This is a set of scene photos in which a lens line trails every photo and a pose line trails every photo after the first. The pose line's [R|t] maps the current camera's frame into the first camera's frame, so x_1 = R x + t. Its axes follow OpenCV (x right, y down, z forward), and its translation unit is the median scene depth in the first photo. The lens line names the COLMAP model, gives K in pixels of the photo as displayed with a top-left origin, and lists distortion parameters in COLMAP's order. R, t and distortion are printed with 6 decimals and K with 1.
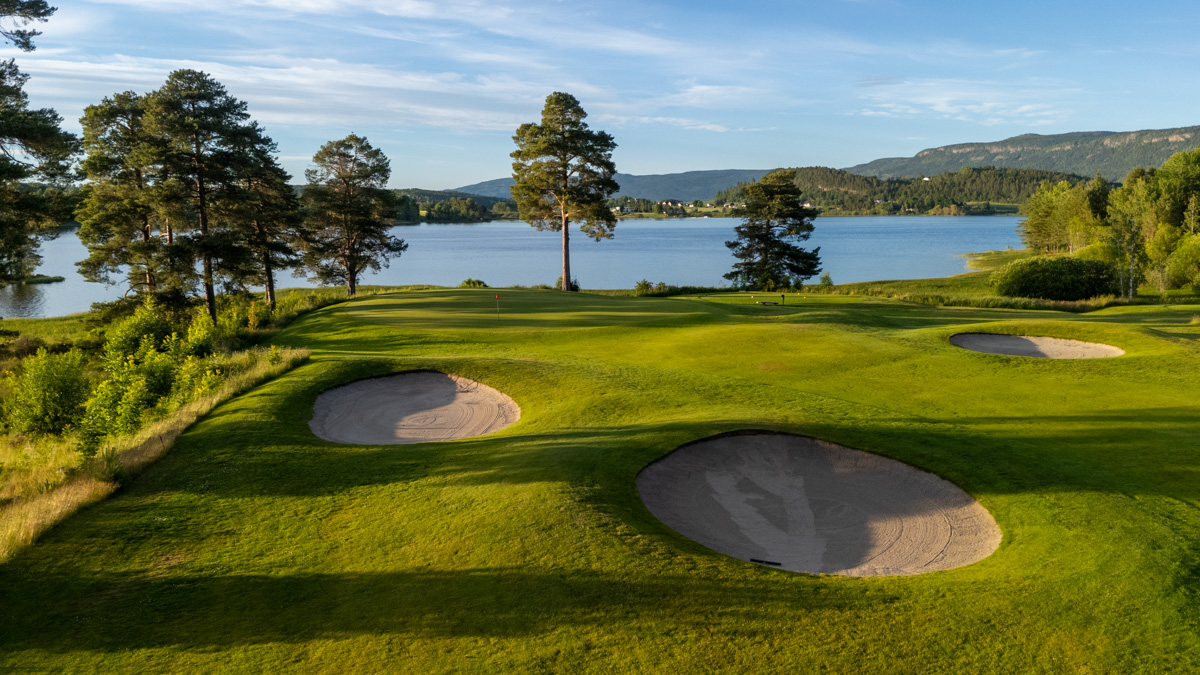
lens RADIAL K [[887.6, 0, 601.2], [0, 887.6, 340.3], [0, 0, 1]] dist [0.072257, -0.064744]
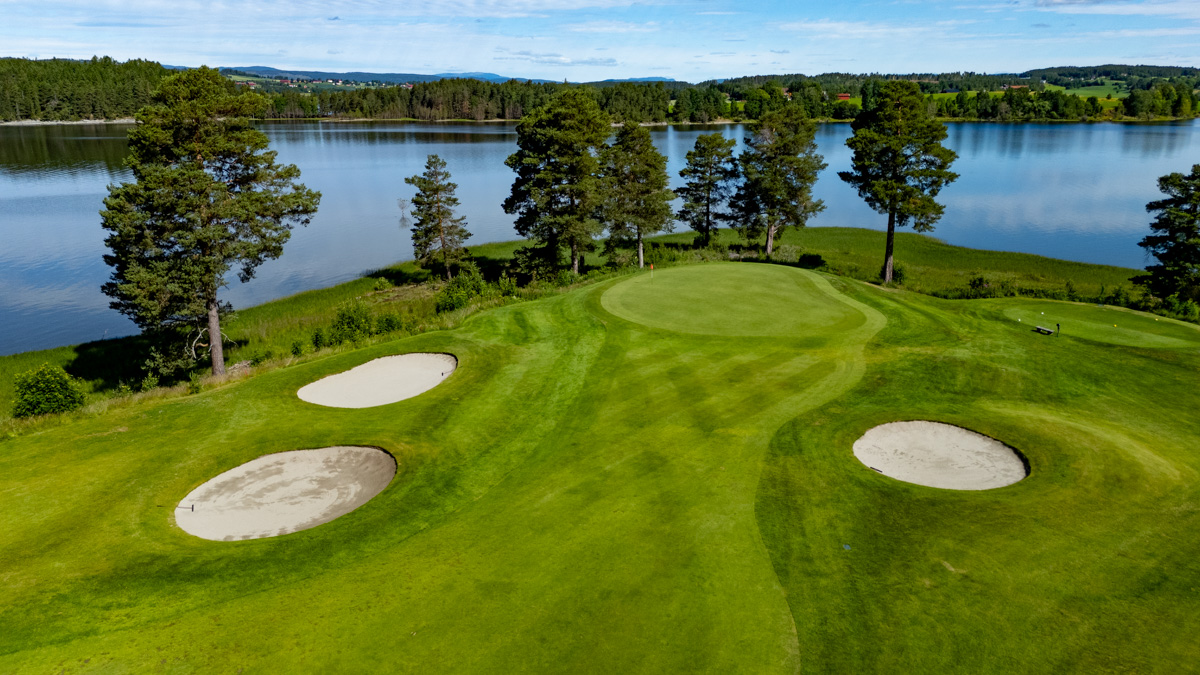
lens RADIAL K [[887.6, 0, 597.3], [0, 887.6, 340.0], [0, 0, 1]] dist [0.072257, -0.064744]
pose [[0.680577, 0.194379, -0.706422, 0.395794], [-0.103742, 0.980018, 0.169715, -0.104875], [0.725295, -0.042218, 0.687143, 0.047083]]
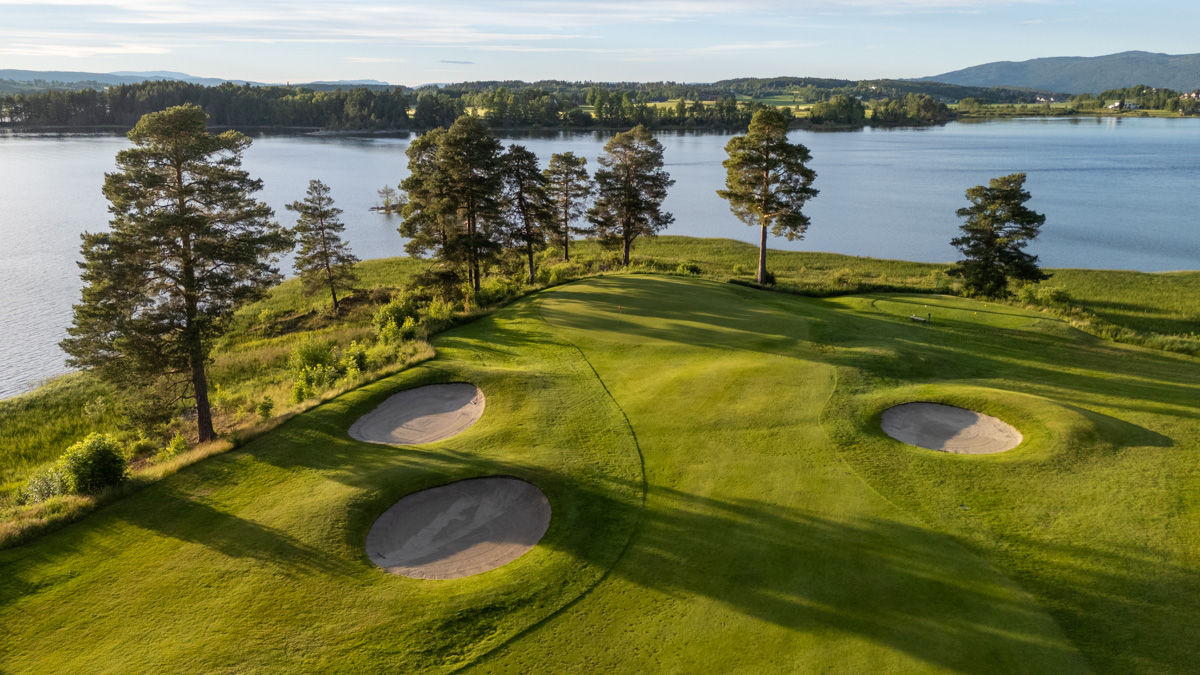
lens RADIAL K [[887.6, 0, 596.8], [0, 887.6, 343.7], [0, 0, 1]] dist [0.072257, -0.064744]
pose [[0.870039, 0.133593, -0.474537, 0.280815], [-0.073650, 0.987003, 0.142829, -0.105321], [0.487450, -0.089317, 0.868570, -0.098702]]
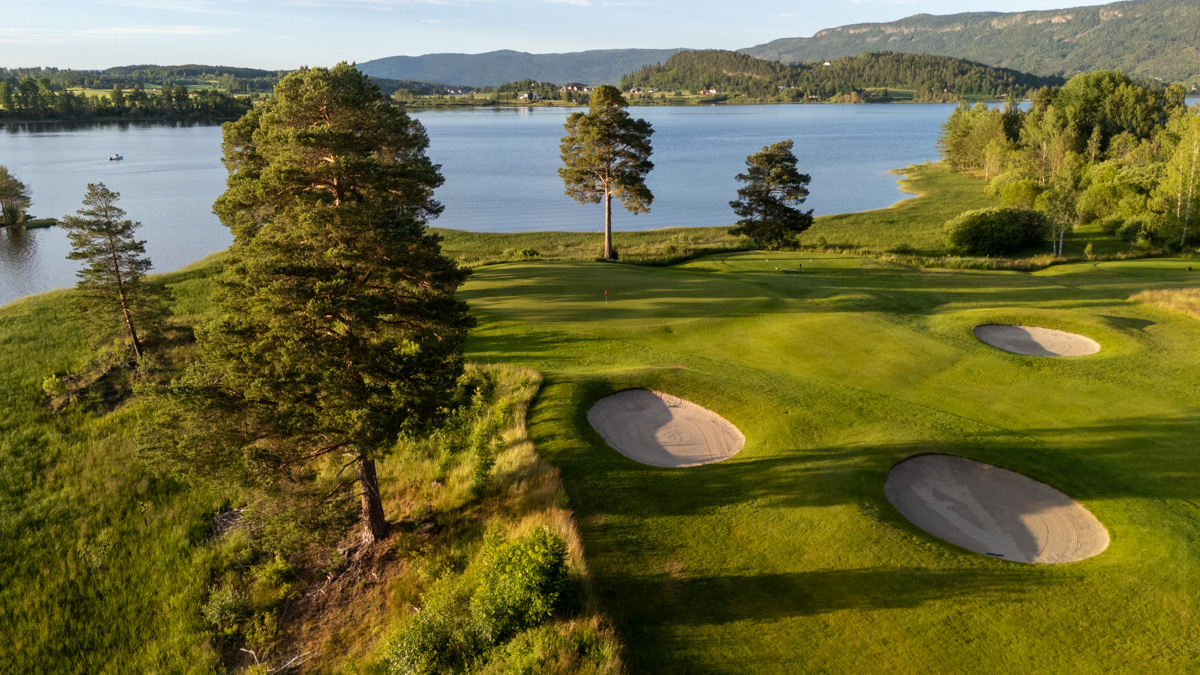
lens RADIAL K [[887.6, 0, 597.1], [0, 887.6, 340.8], [0, 0, 1]] dist [0.072257, -0.064744]
pose [[0.993954, -0.031598, 0.105149, -0.151663], [0.017677, 0.991254, 0.130779, -0.083981], [-0.108362, -0.128129, 0.985820, -0.132269]]
